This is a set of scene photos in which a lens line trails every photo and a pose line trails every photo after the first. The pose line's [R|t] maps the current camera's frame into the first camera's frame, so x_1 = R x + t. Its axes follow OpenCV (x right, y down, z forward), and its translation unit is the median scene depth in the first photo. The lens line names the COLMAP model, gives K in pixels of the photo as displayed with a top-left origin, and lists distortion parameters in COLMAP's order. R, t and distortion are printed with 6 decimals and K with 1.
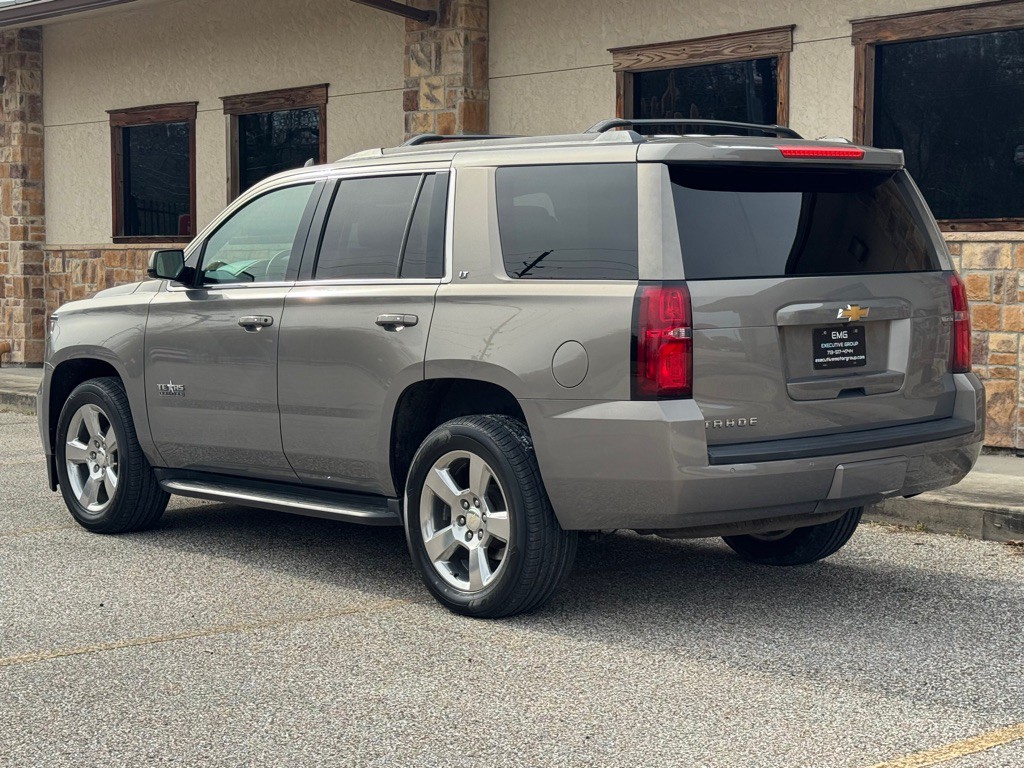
lens RADIAL K [[1800.1, 0, 512.0], [0, 1800.1, 384.0], [0, 0, 1]] dist [0.099941, -0.047659]
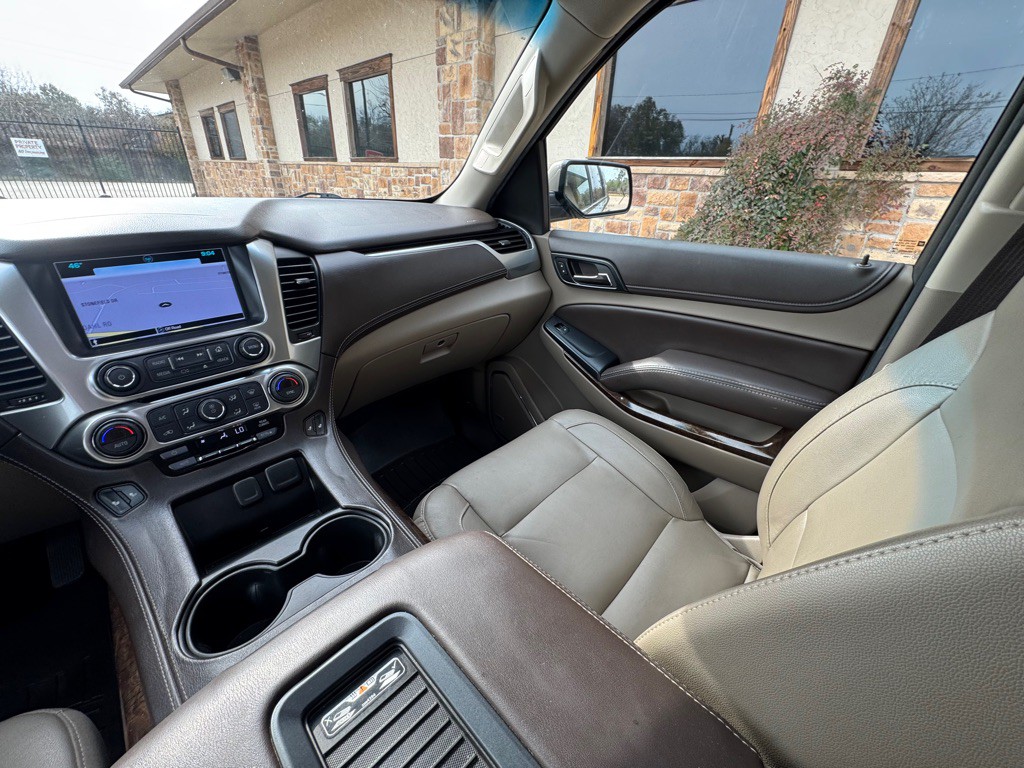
lens RADIAL K [[407.5, 0, 511.1], [0, 407.5, 383.5], [0, 0, 1]] dist [-0.003744, 0.000072]
pose [[0.996652, 0.002853, 0.081715, -0.028299], [-0.034551, 0.920472, 0.389279, -0.047423], [-0.074106, -0.390799, 0.917488, 0.661245]]
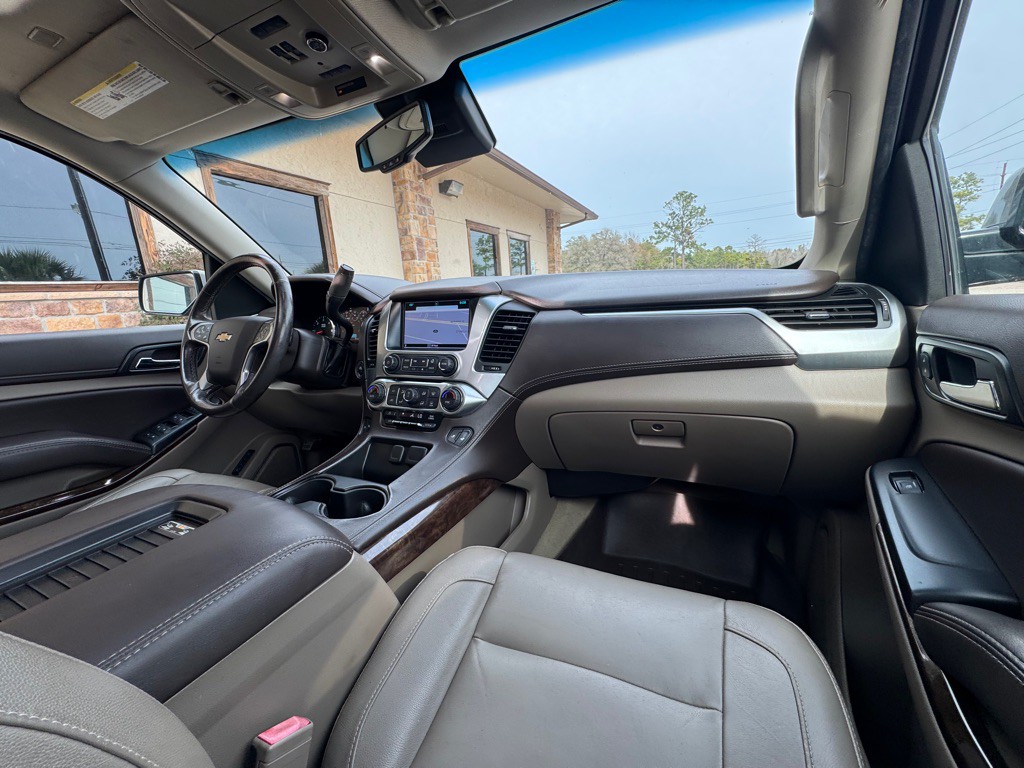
lens RADIAL K [[407.5, 0, 511.1], [0, 407.5, 383.5], [0, 0, 1]] dist [-0.003744, 0.000072]
pose [[0.406629, 0.199259, -0.891599, 0.006576], [-0.021267, 0.977725, 0.208808, -0.043343], [0.913346, -0.065945, 0.401809, 0.688691]]
